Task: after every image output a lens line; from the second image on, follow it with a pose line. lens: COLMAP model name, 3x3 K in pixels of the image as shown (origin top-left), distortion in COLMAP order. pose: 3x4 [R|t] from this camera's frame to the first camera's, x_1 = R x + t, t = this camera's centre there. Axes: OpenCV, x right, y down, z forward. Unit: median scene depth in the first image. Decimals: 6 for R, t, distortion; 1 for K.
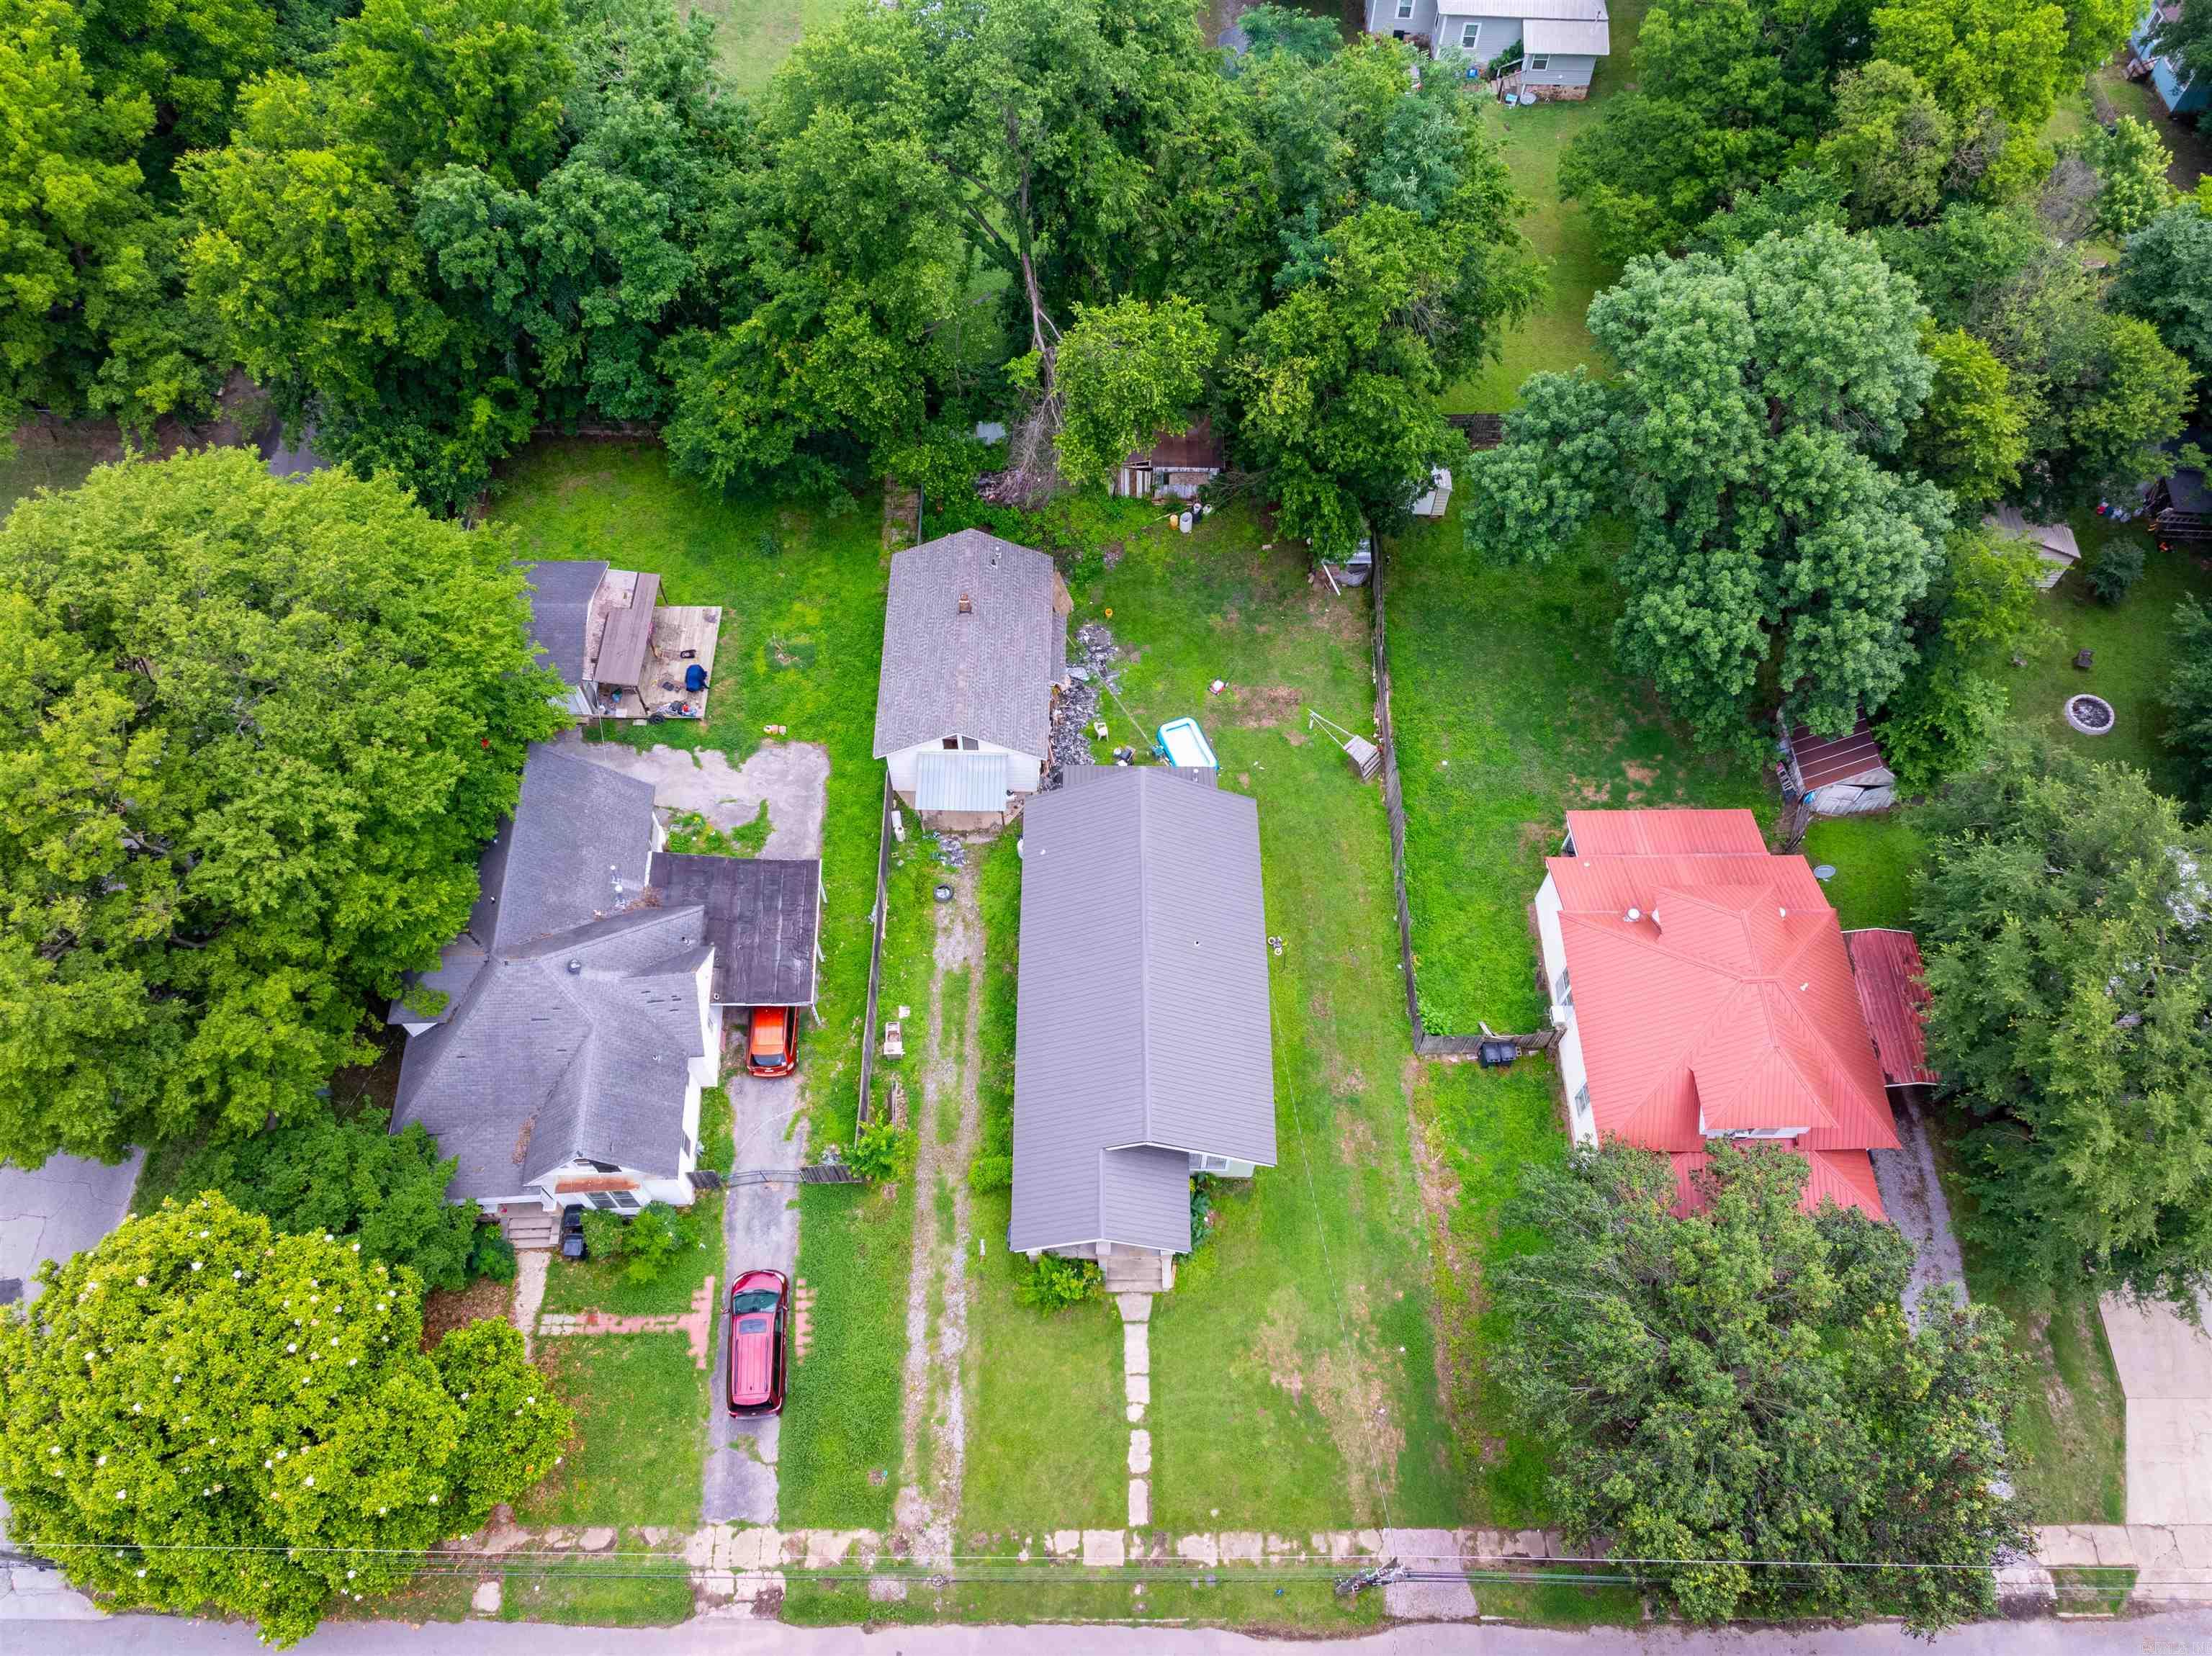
lens RADIAL K [[1560.4, 0, 1106.0], [0, 1560.4, 828.0], [0, 0, 1]] dist [-0.049340, 0.040535]
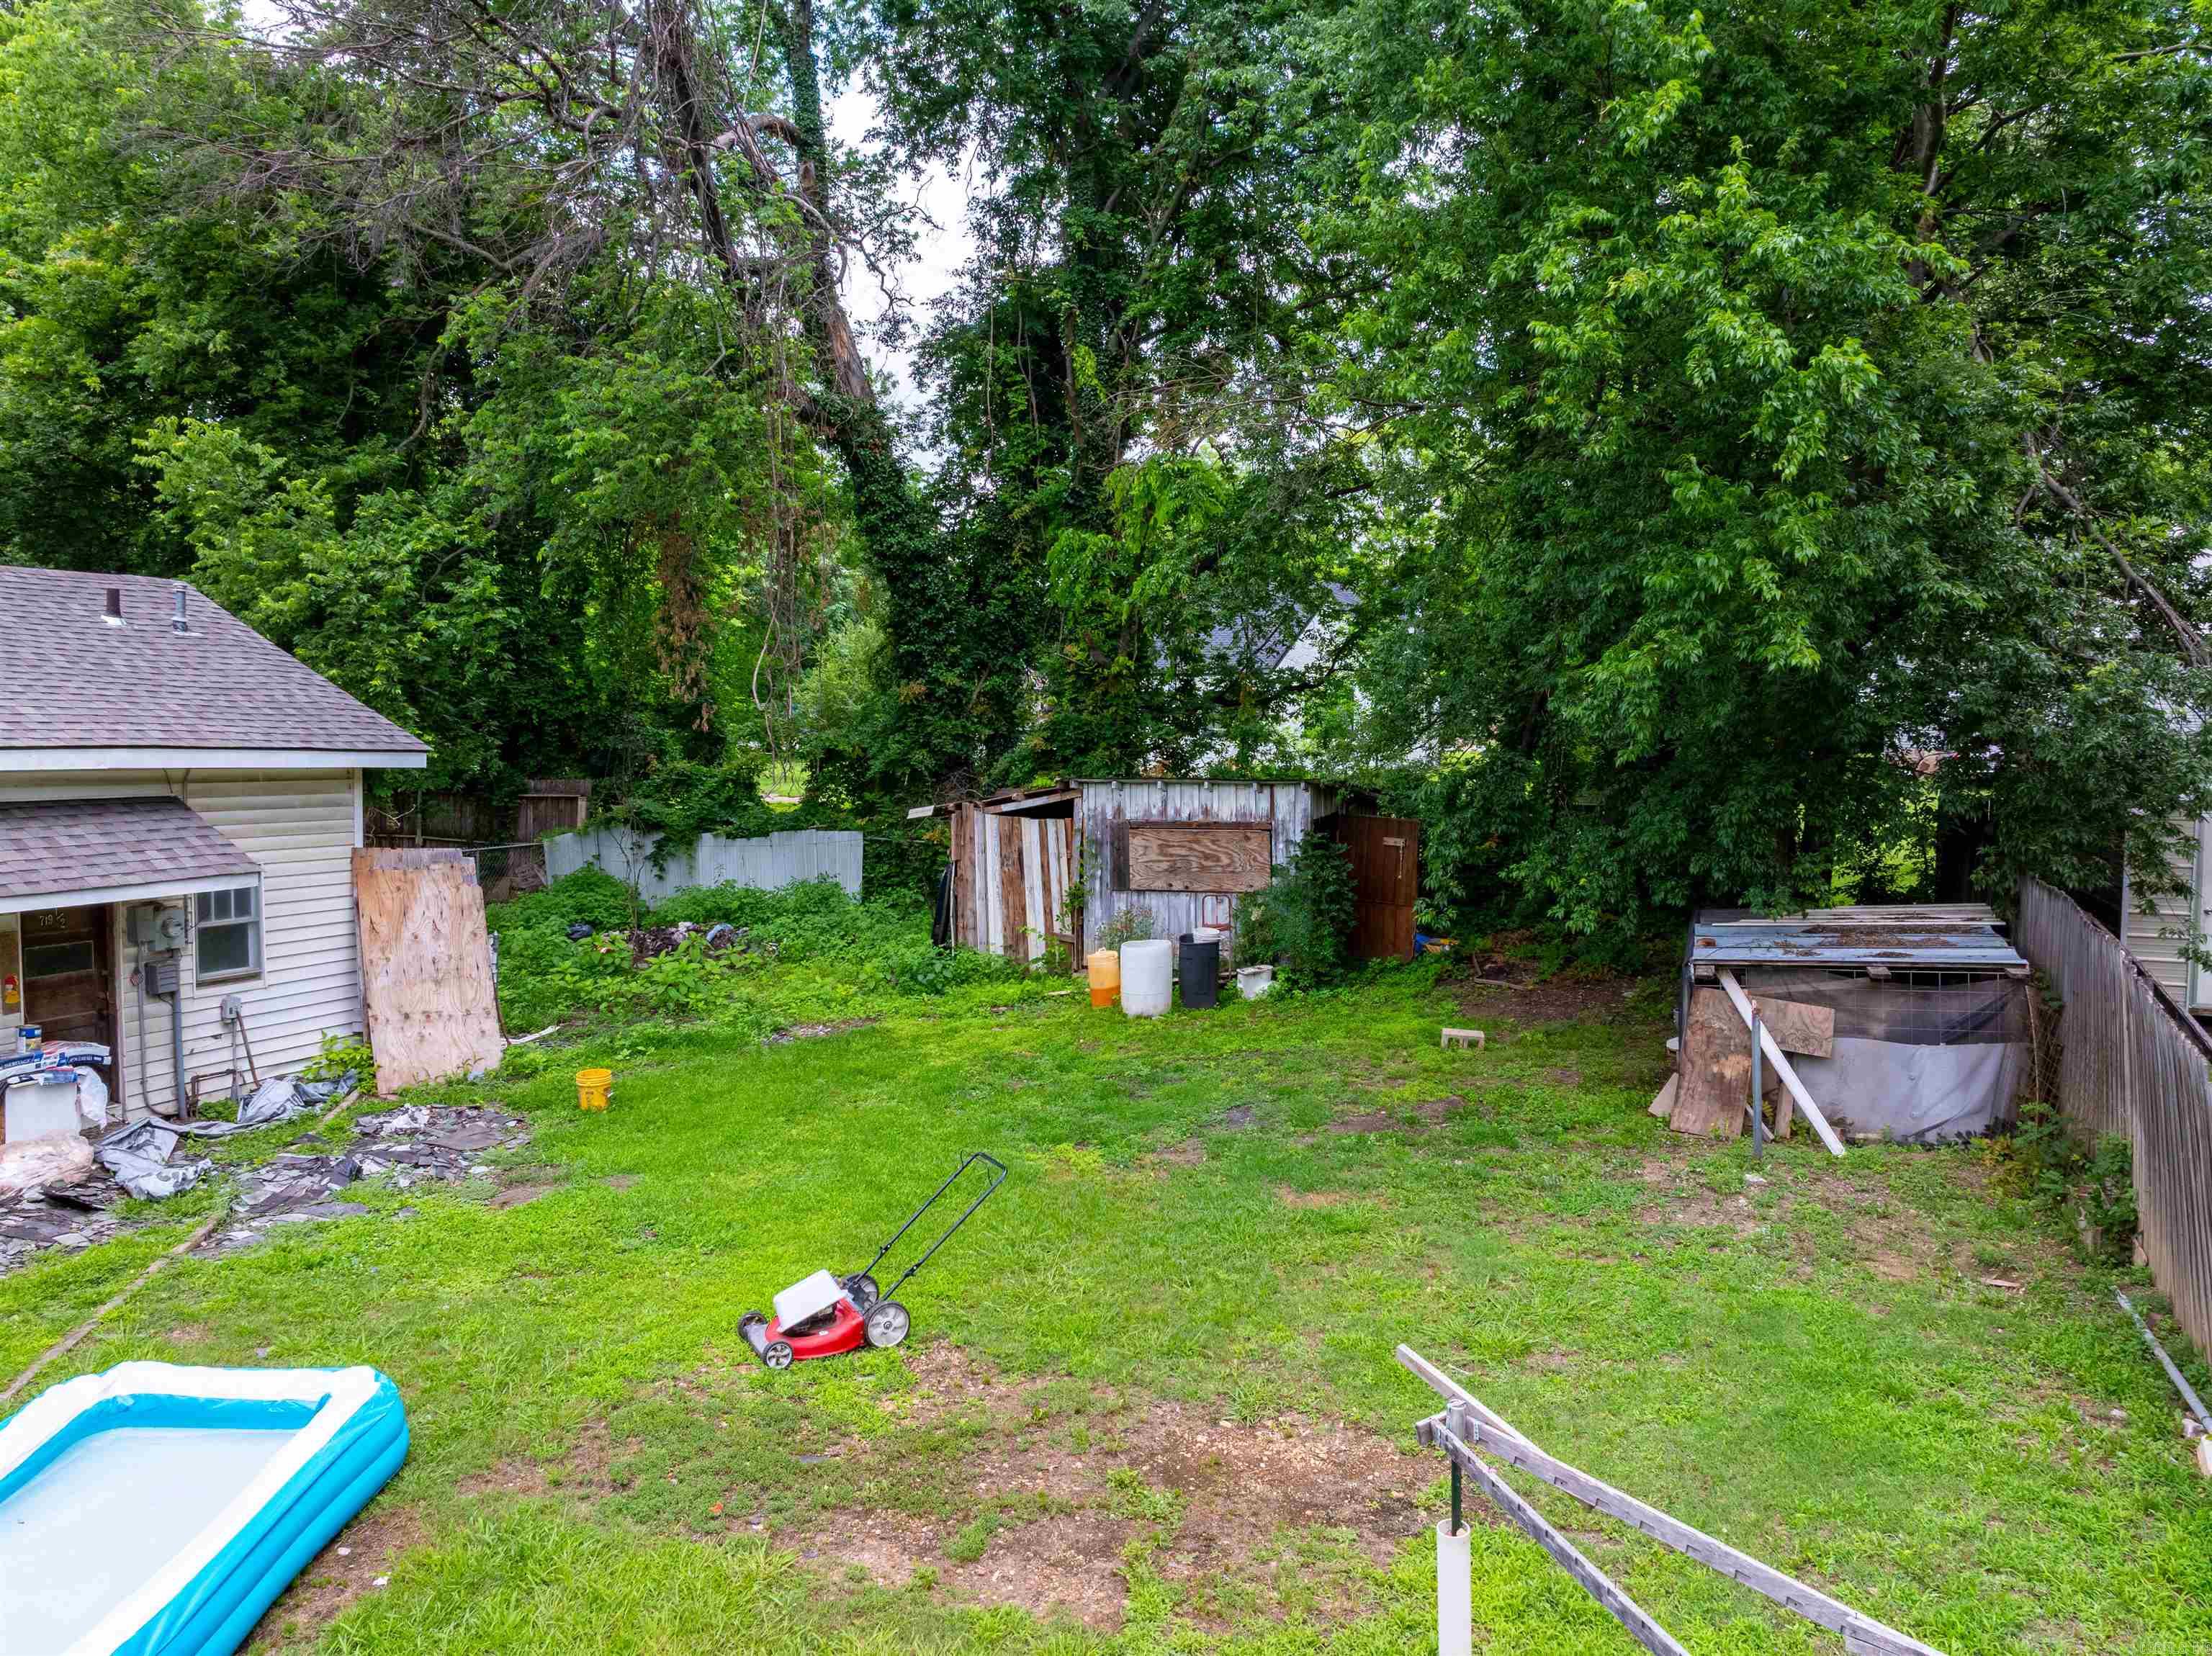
lens RADIAL K [[1560.4, 0, 1106.0], [0, 1560.4, 828.0], [0, 0, 1]] dist [-0.049340, 0.040535]
pose [[0.935868, 0.025838, -0.351403, 0.181290], [-0.302703, 0.569399, -0.764301, -0.029603], [0.180341, 0.821655, 0.540703, 1.179441]]
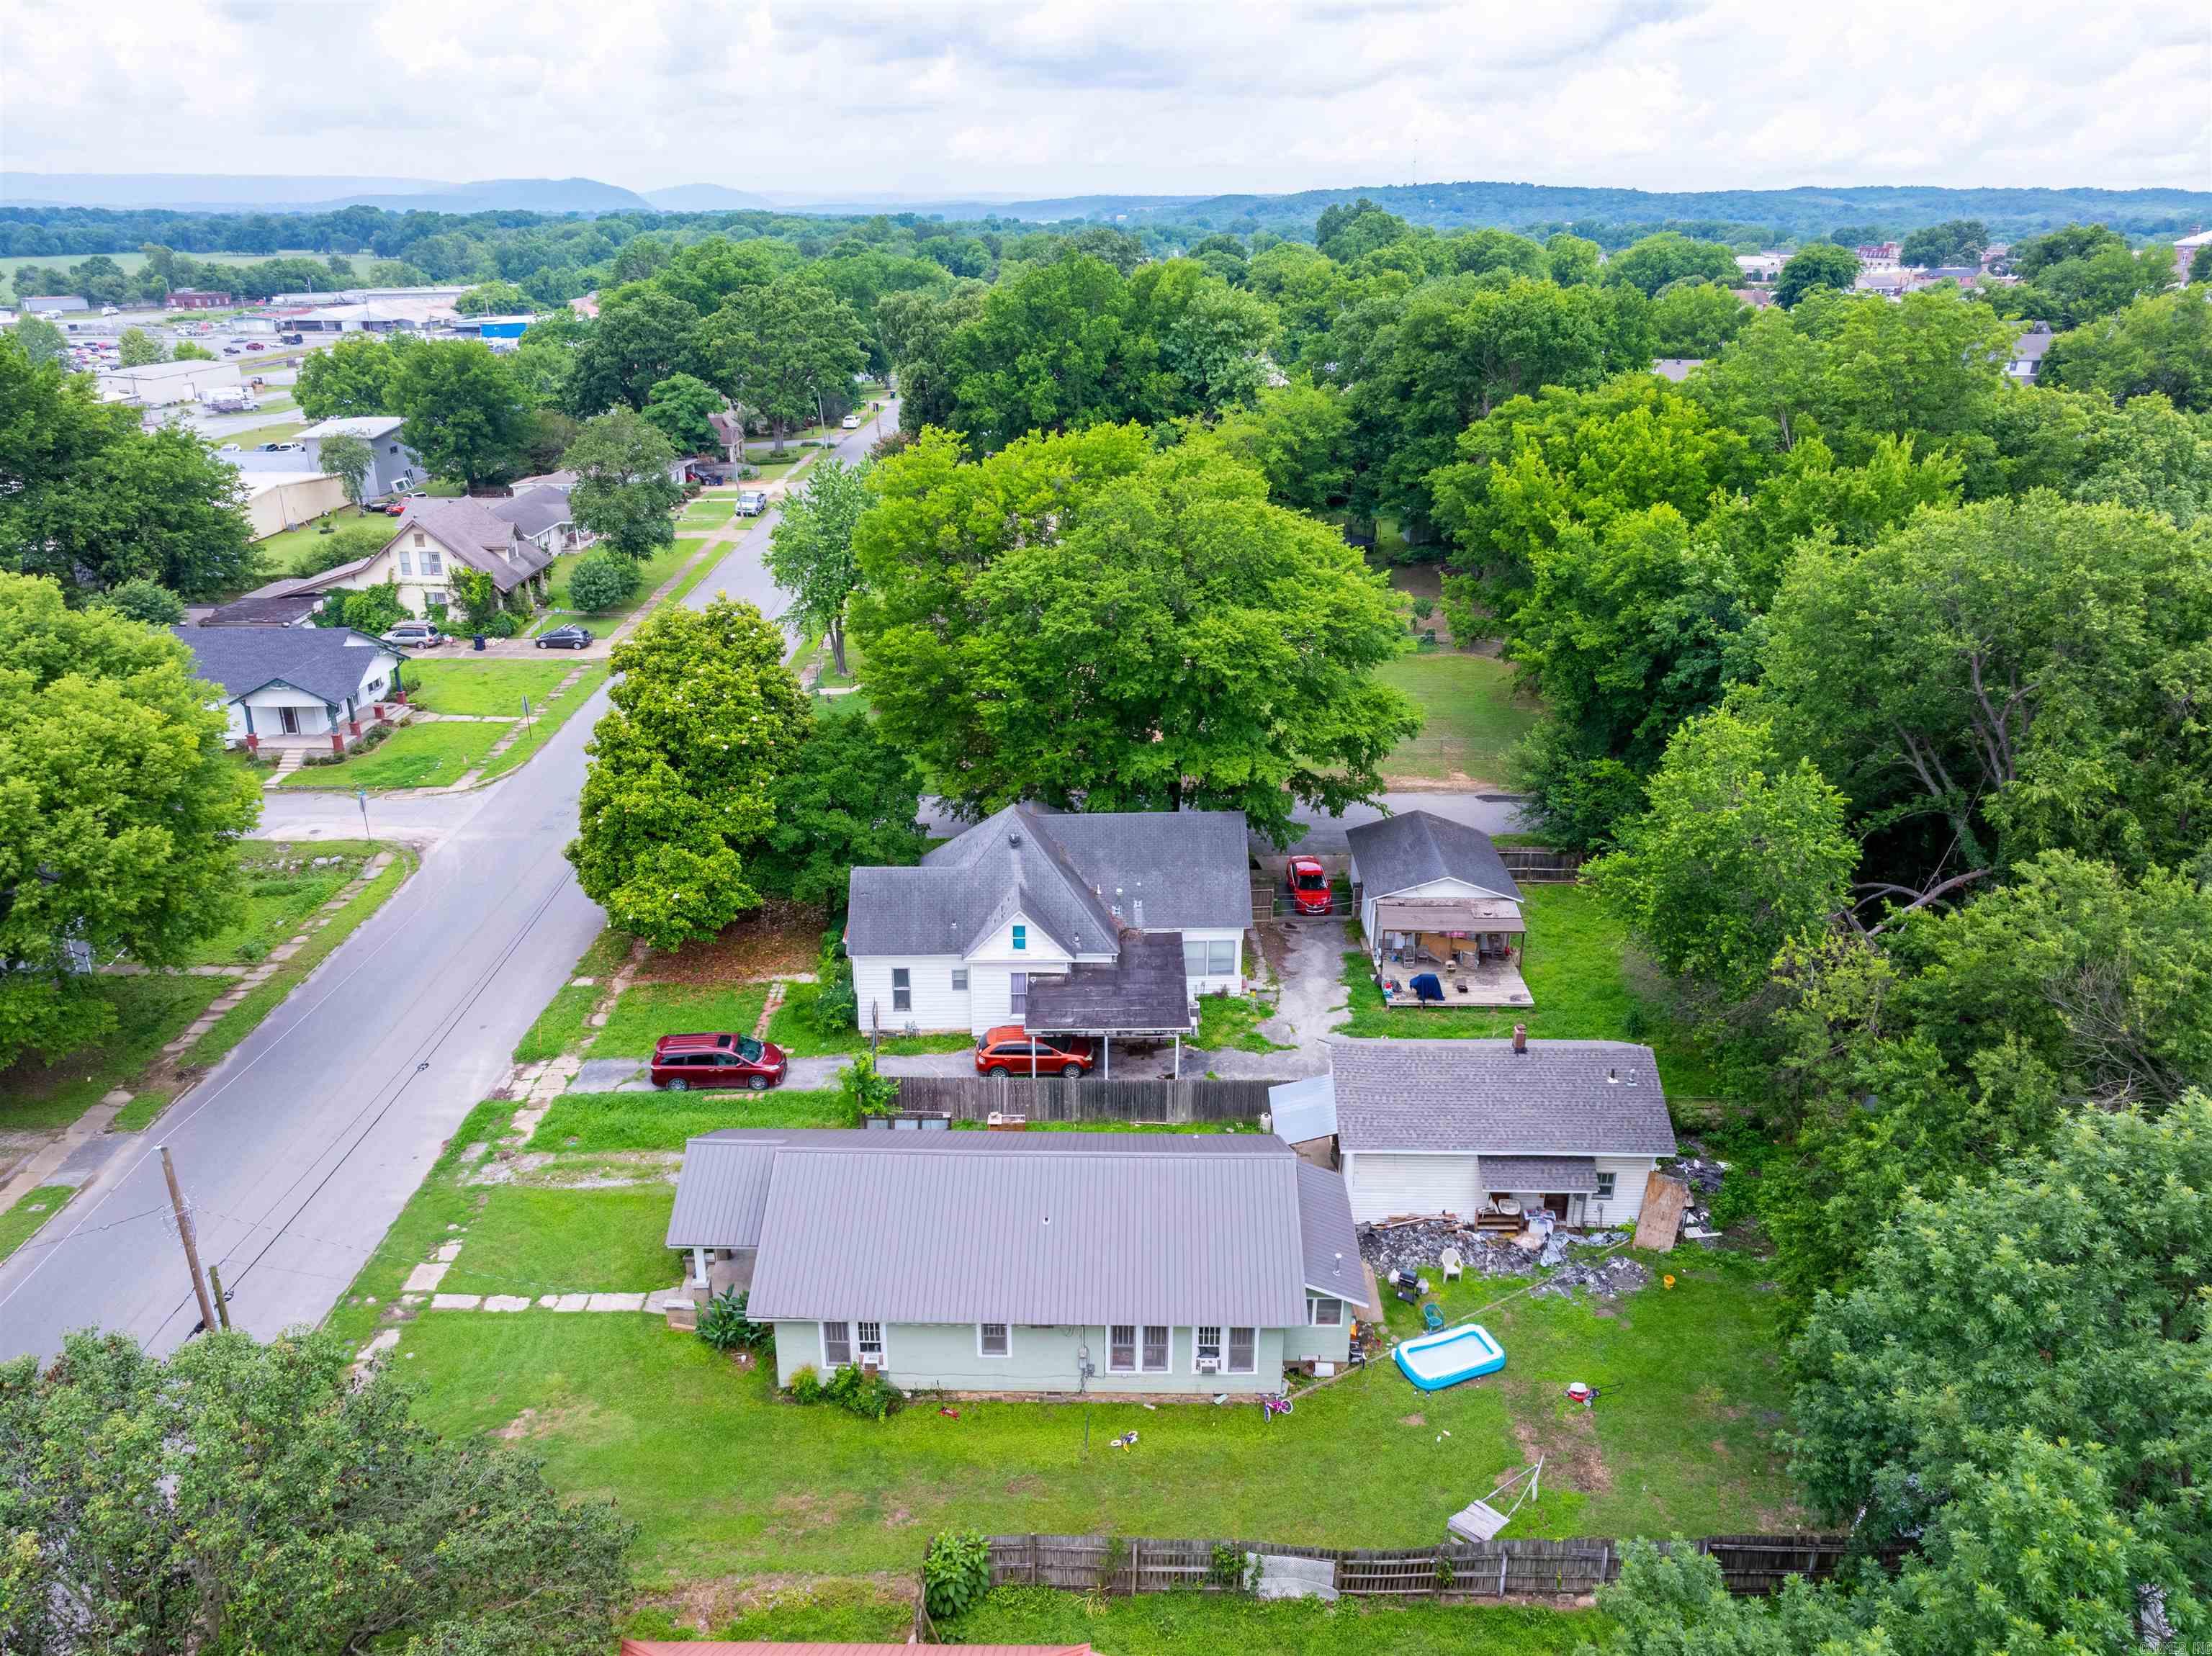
lens RADIAL K [[1560.4, 0, 1106.0], [0, 1560.4, 828.0], [0, 0, 1]] dist [-0.049340, 0.040535]
pose [[-0.017937, 0.363935, -0.931252, 0.761007], [-0.853609, 0.479397, 0.203791, -0.217619], [0.520606, 0.798580, 0.302060, 0.688102]]
